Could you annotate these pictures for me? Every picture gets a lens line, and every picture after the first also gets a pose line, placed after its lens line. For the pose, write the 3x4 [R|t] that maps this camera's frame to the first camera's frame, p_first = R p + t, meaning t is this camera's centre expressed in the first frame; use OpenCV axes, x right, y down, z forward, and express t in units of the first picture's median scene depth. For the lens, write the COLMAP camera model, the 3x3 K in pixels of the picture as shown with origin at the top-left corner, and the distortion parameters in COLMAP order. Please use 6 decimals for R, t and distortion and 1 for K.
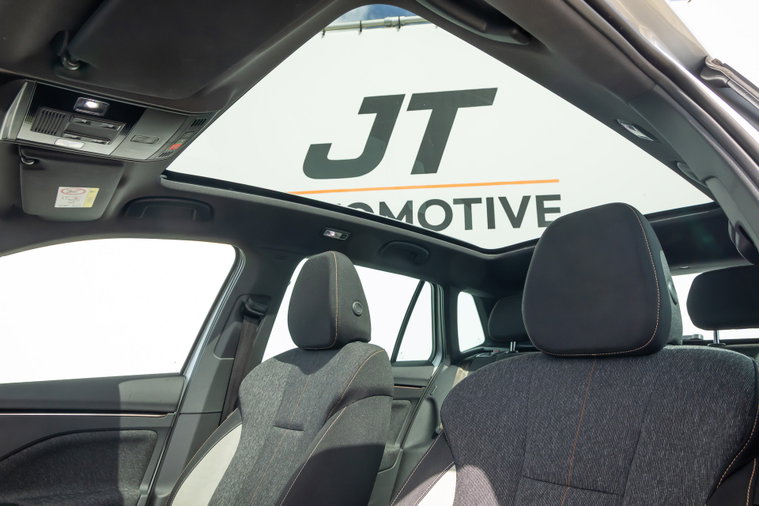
lens RADIAL K [[506.3, 0, 378.8], [0, 506.3, 258.6], [0, 0, 1]] dist [0.003078, -0.002302]
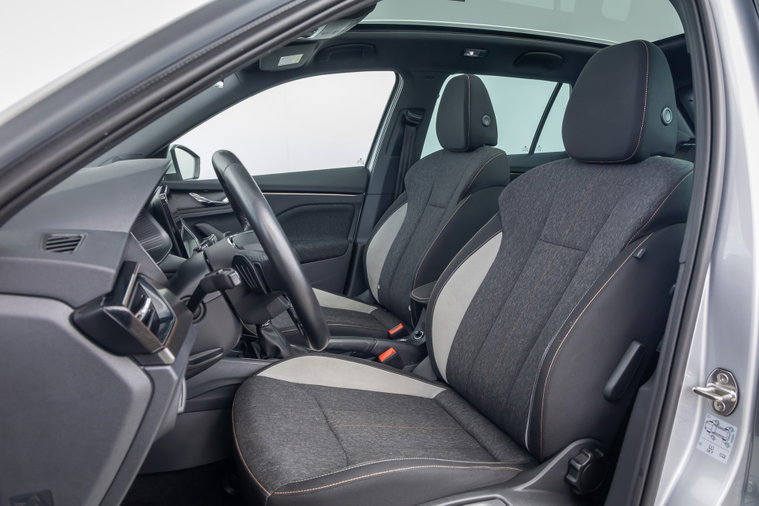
lens RADIAL K [[506.3, 0, 383.8], [0, 506.3, 251.6], [0, 0, 1]] dist [0.003078, -0.002302]
pose [[0.944524, 0.059271, -0.323049, 0.141564], [0.078713, 0.914070, 0.397846, -0.125382], [0.318870, -0.401203, 0.858696, -0.322946]]
